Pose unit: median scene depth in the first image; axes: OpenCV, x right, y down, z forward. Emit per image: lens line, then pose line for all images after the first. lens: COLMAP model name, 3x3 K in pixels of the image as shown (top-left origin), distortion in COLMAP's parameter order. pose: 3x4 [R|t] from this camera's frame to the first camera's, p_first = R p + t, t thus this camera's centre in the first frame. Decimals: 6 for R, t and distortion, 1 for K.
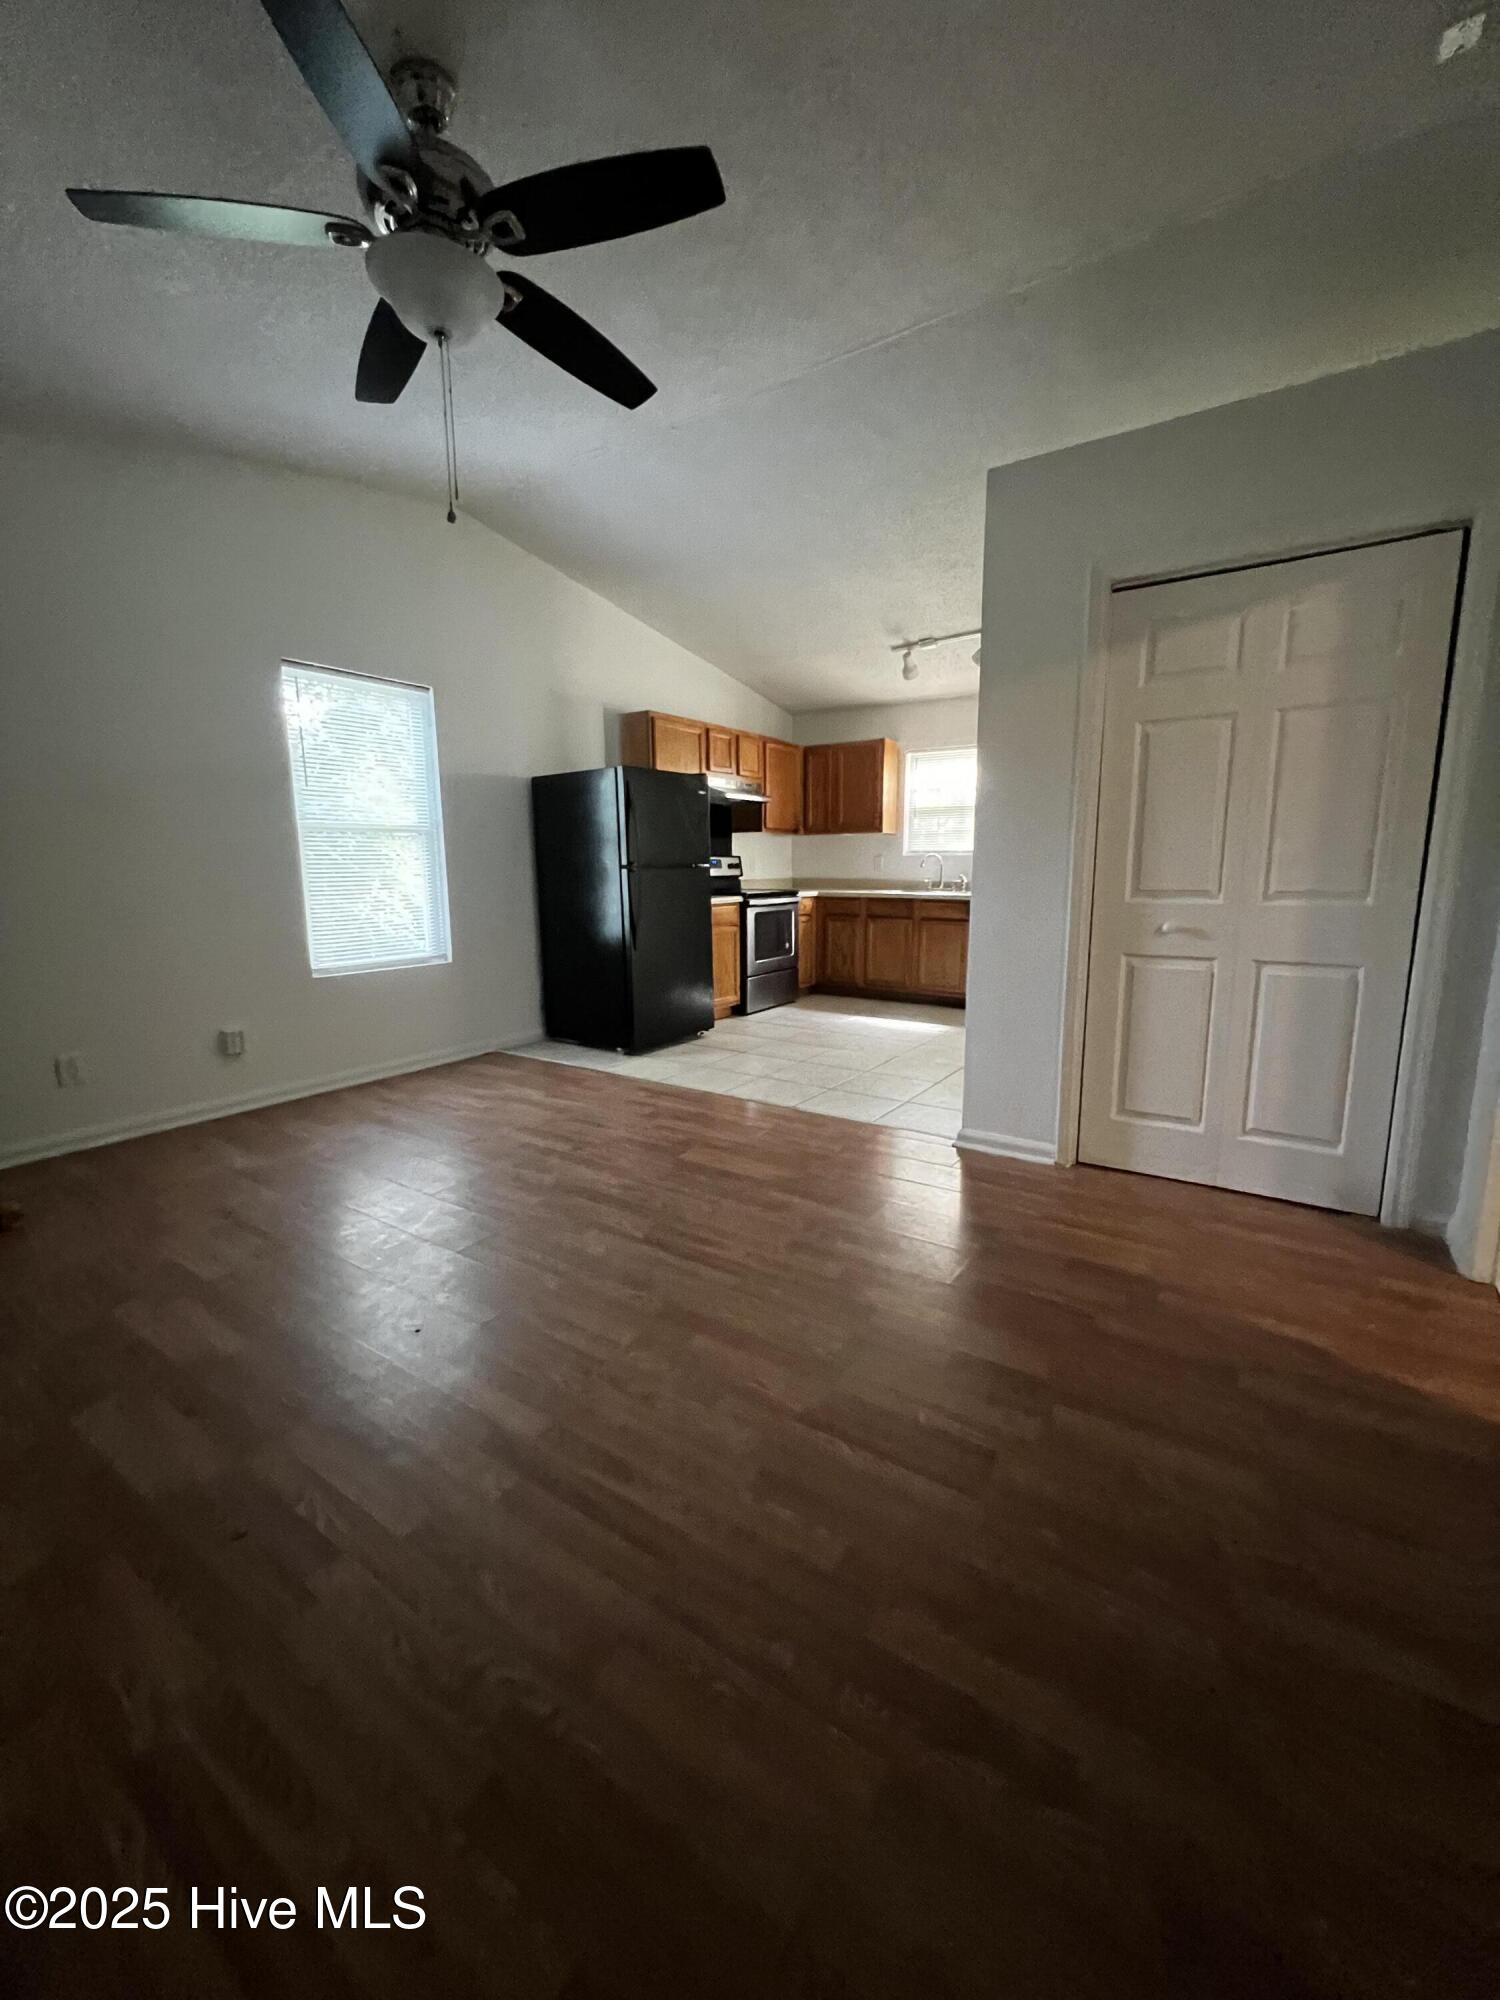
lens RADIAL K [[801.2, 0, 747.1], [0, 801.2, 996.4], [0, 0, 1]] dist [-0.000302, -0.000005]
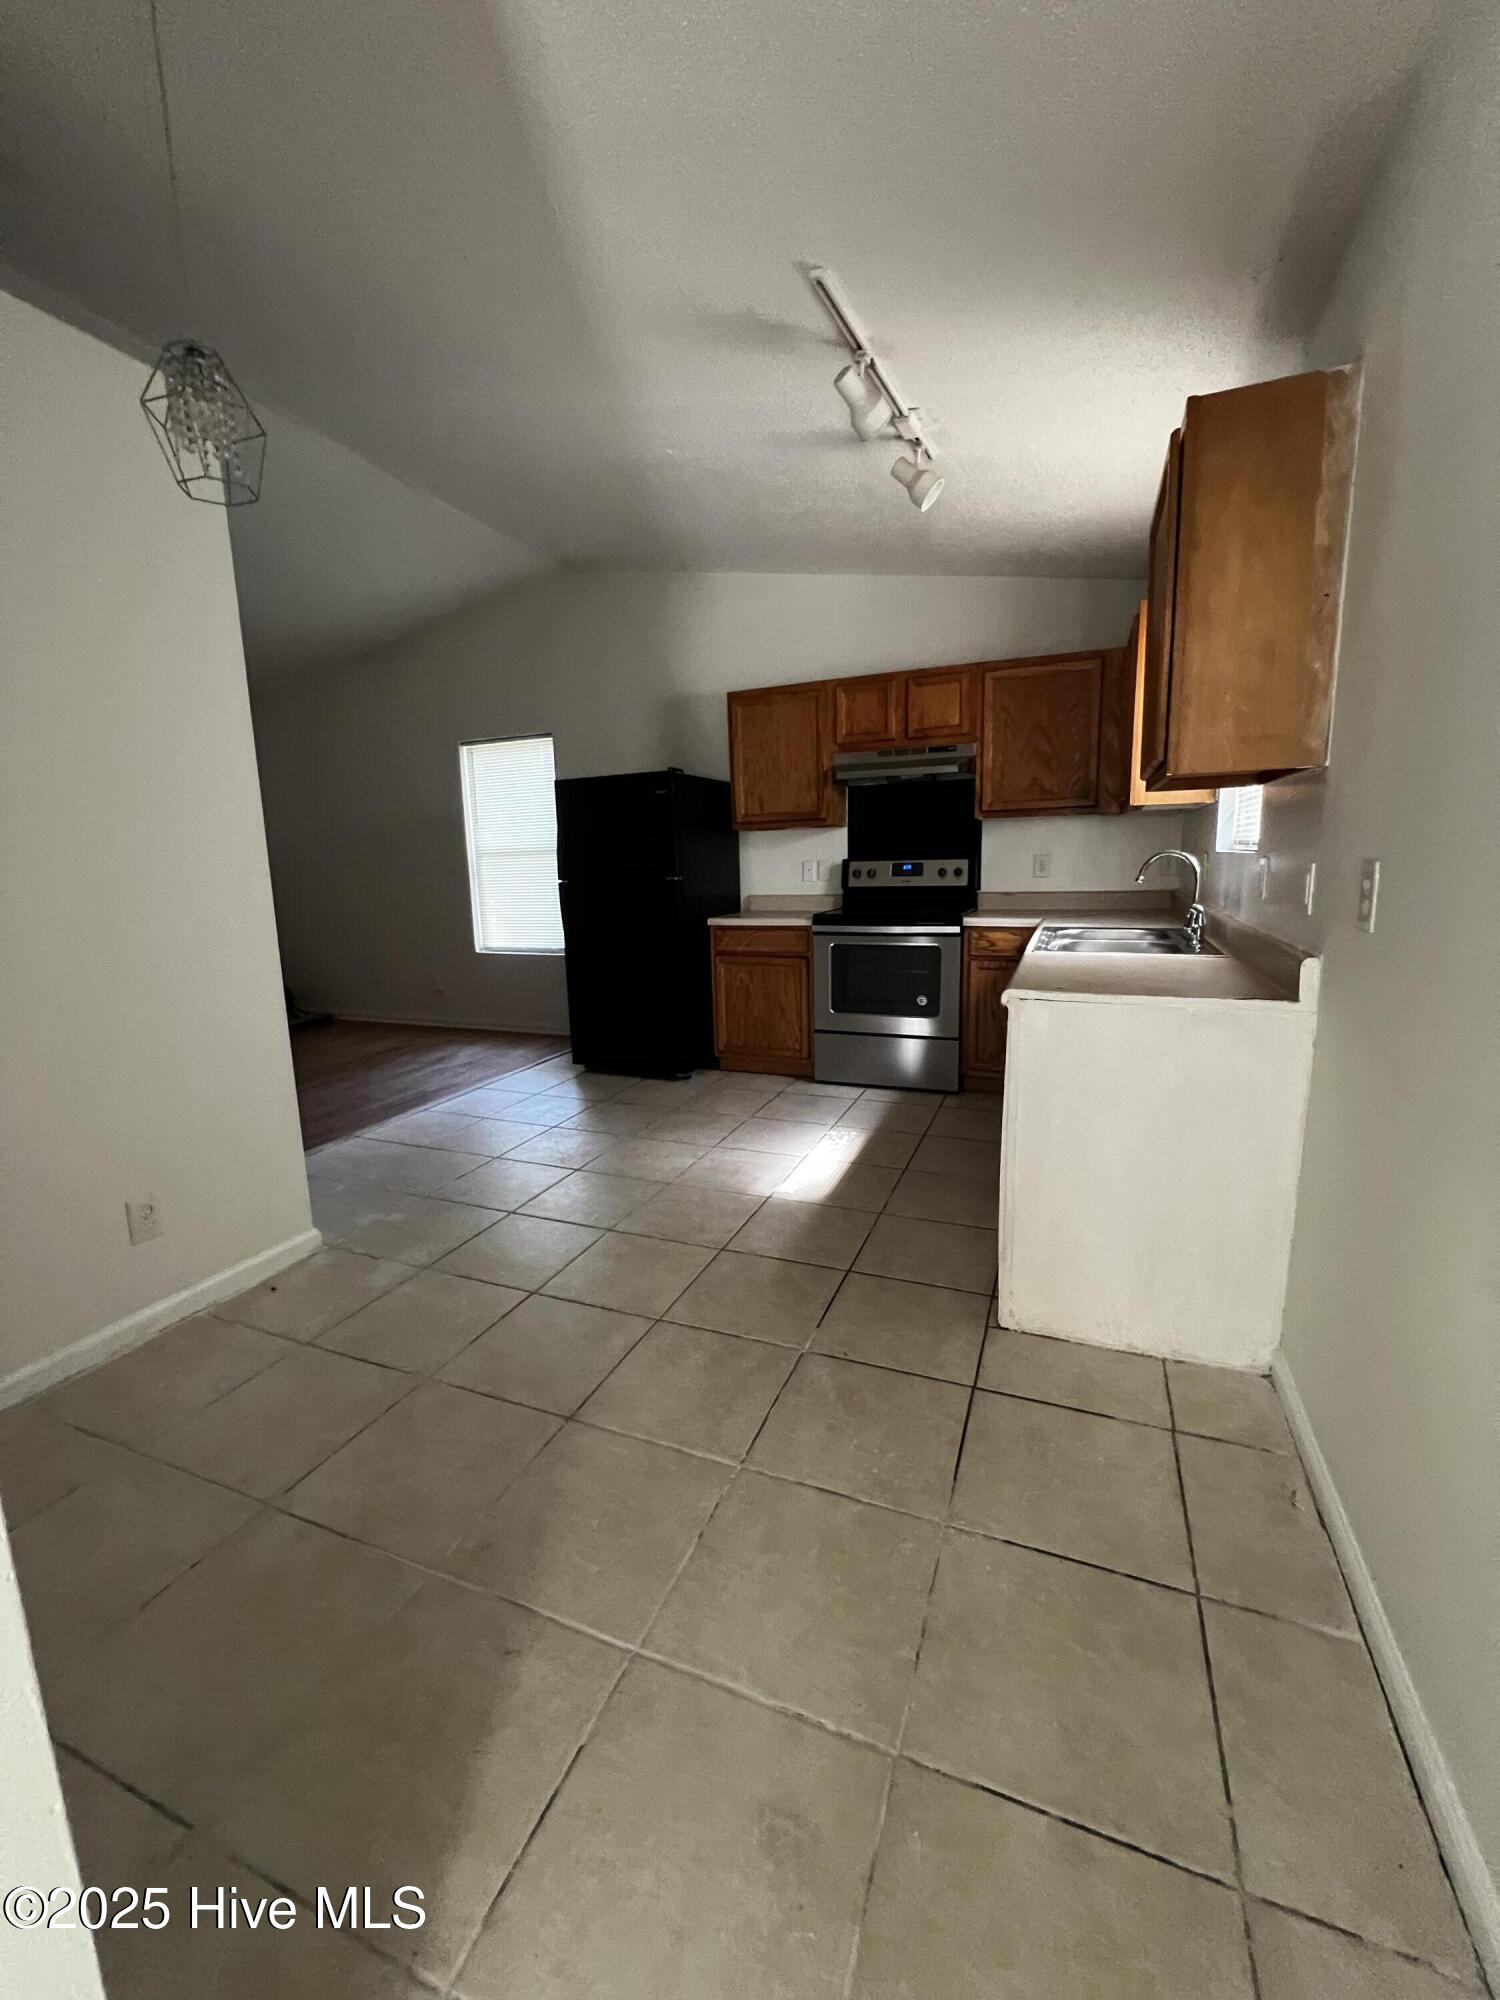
lens RADIAL K [[801.2, 0, 747.5], [0, 801.2, 1000.3], [0, 0, 1]] dist [-0.000302, -0.000005]
pose [[0.193081, 0.174541, -0.965534, 0.935455], [-0.128820, 0.980042, 0.151403, -0.208254], [0.972690, 0.095147, 0.211712, 1.079463]]
